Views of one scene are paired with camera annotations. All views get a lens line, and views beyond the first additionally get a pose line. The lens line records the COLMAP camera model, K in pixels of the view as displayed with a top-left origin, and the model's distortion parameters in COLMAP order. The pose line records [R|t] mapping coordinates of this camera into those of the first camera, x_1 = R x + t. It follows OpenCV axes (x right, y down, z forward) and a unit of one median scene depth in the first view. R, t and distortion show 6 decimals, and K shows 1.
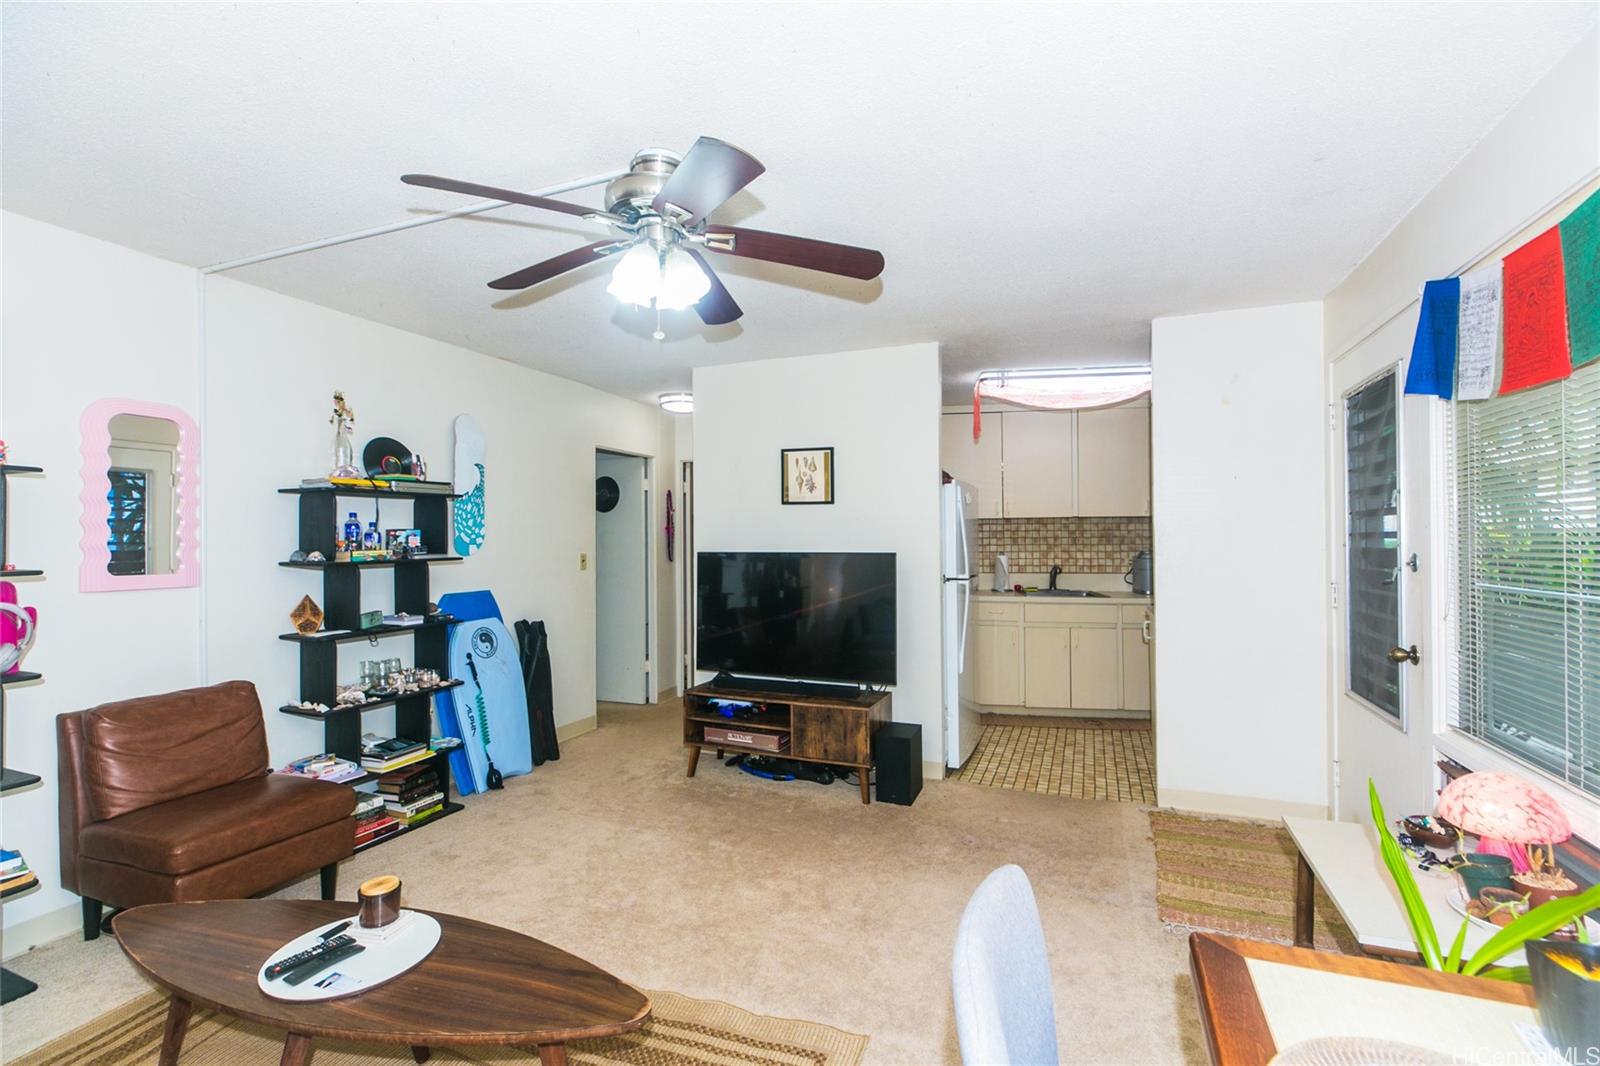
lens RADIAL K [[713.4, 0, 805.4], [0, 713.4, 536.9], [0, 0, 1]] dist [-0.000711, -0.001083]
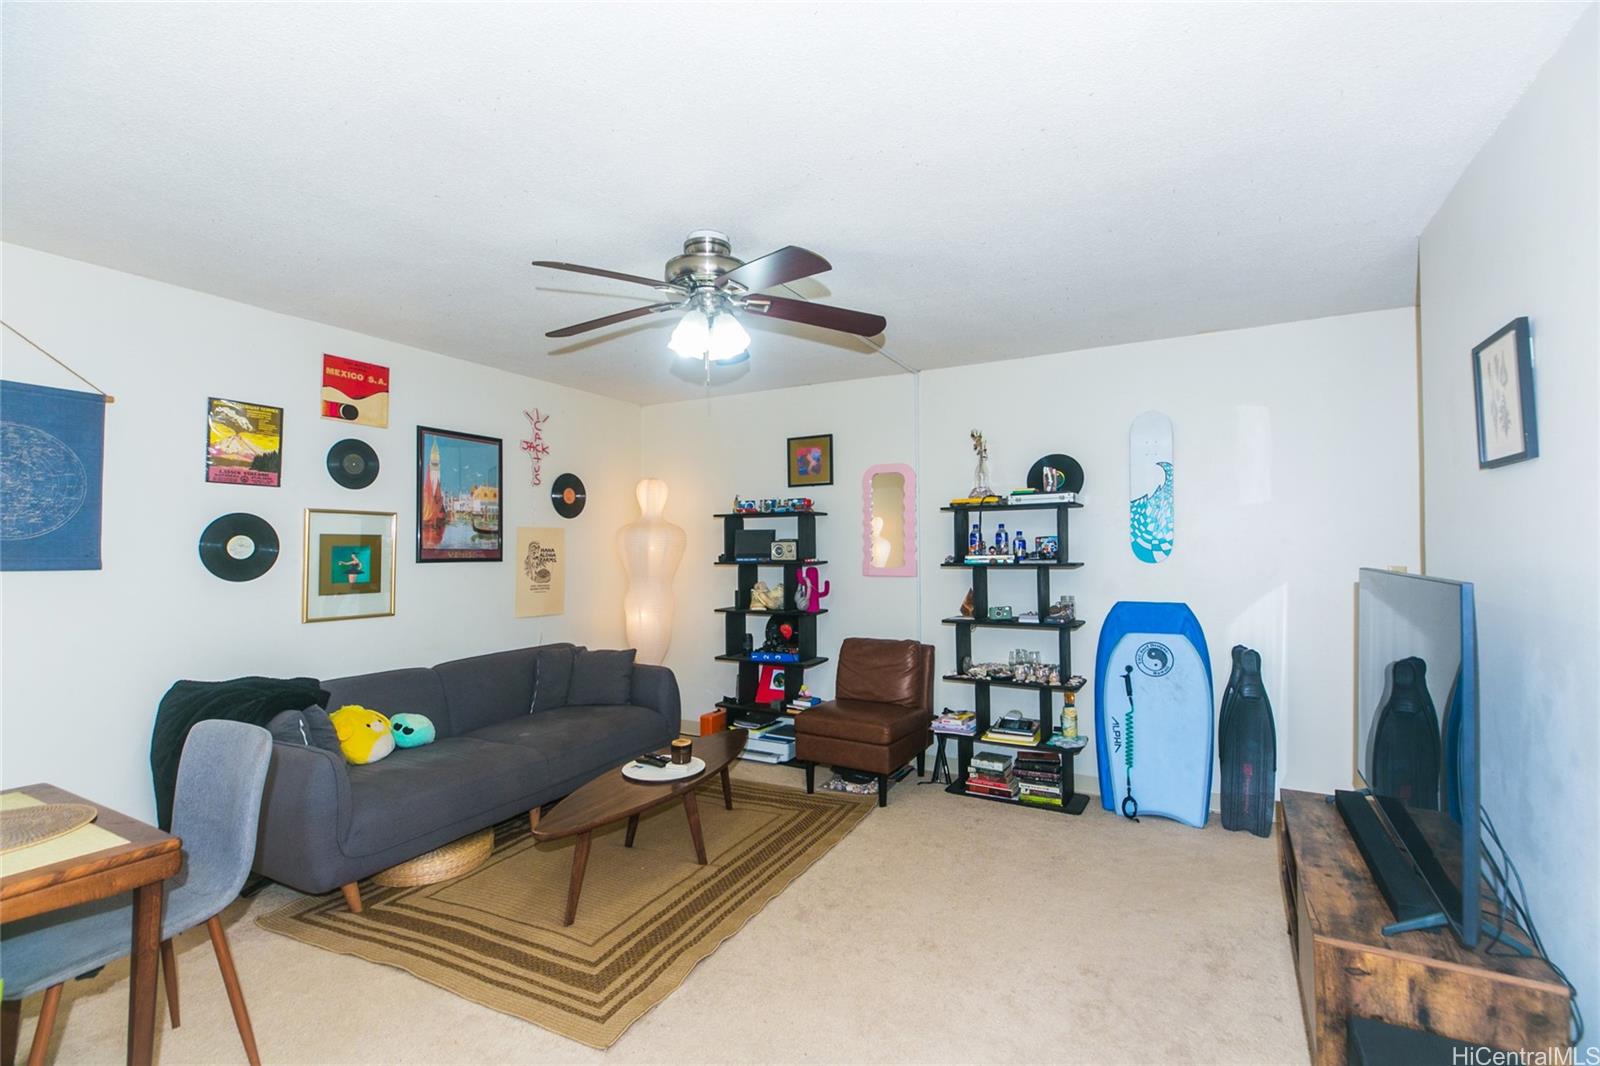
lens RADIAL K [[713.4, 0, 805.4], [0, 713.4, 536.9], [0, 0, 1]] dist [-0.000711, -0.001083]
pose [[-0.126730, -0.011438, -0.991871, 0.603867], [0.009899, 0.999869, -0.012795, -0.000013], [0.991888, -0.011440, -0.126600, 0.805004]]
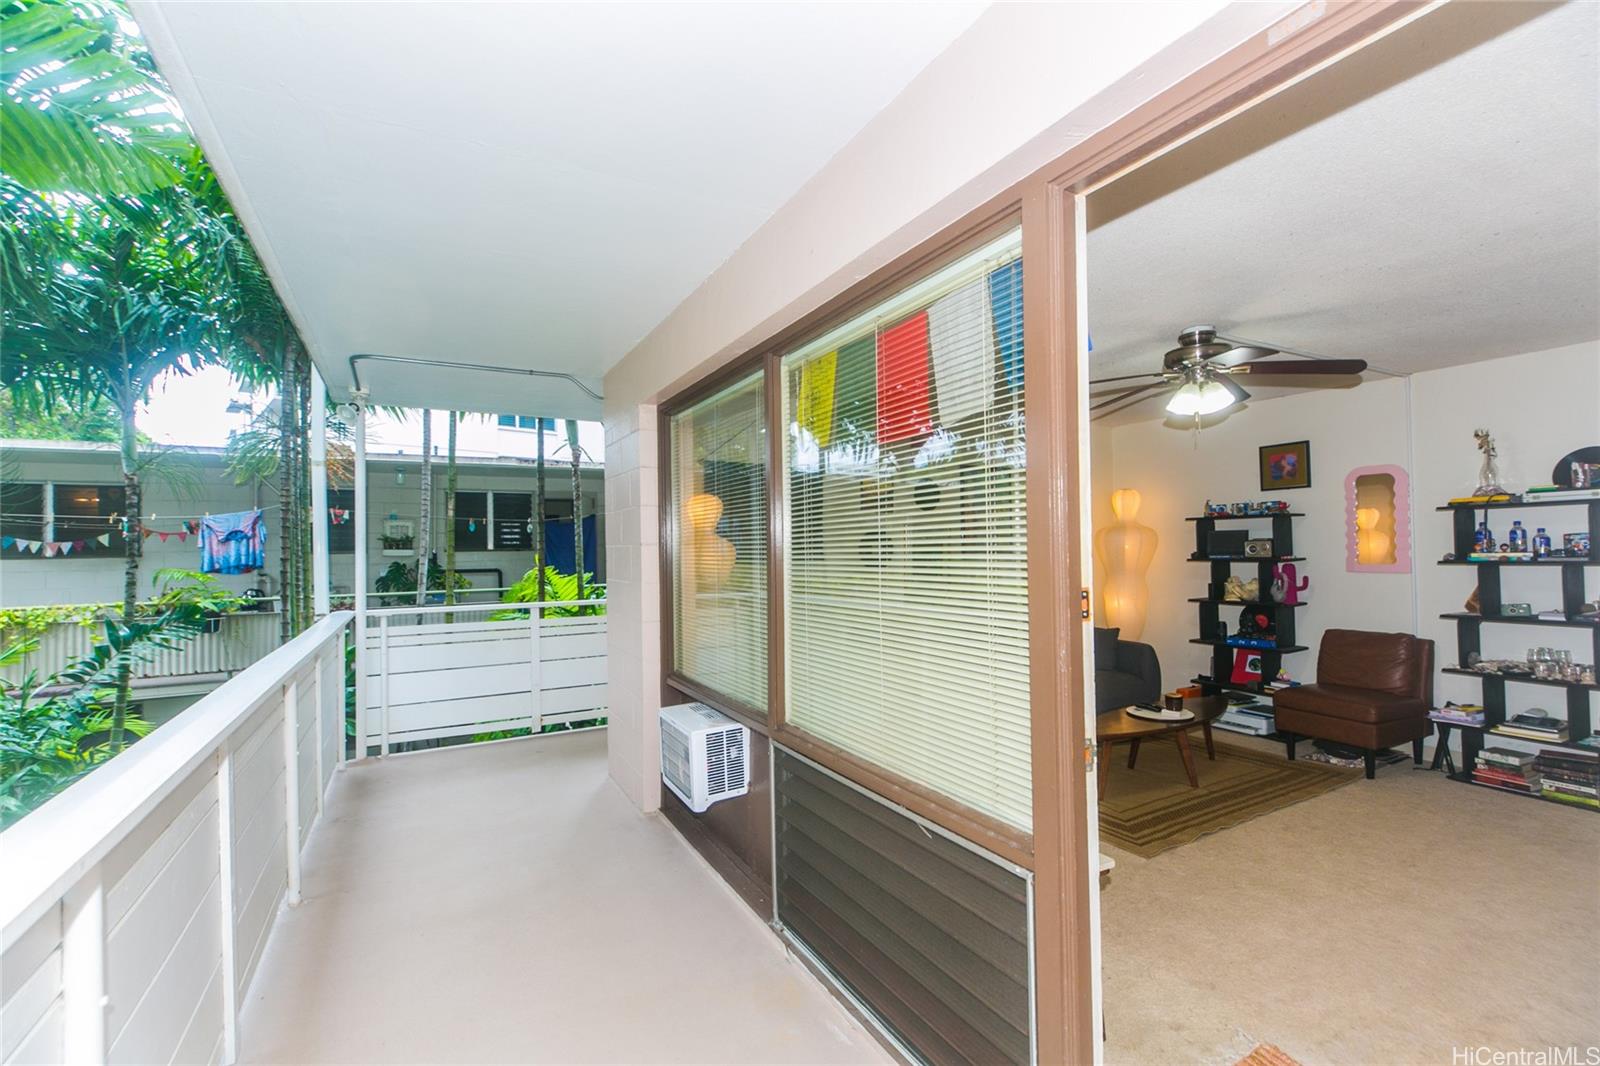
lens RADIAL K [[713.4, 0, 805.4], [0, 713.4, 536.9], [0, 0, 1]] dist [-0.000711, -0.001083]
pose [[-0.650088, 0.003285, -0.759852, 1.057727], [0.021794, 0.999660, -0.014324, -0.016245], [0.759546, -0.025872, -0.649939, 0.849300]]
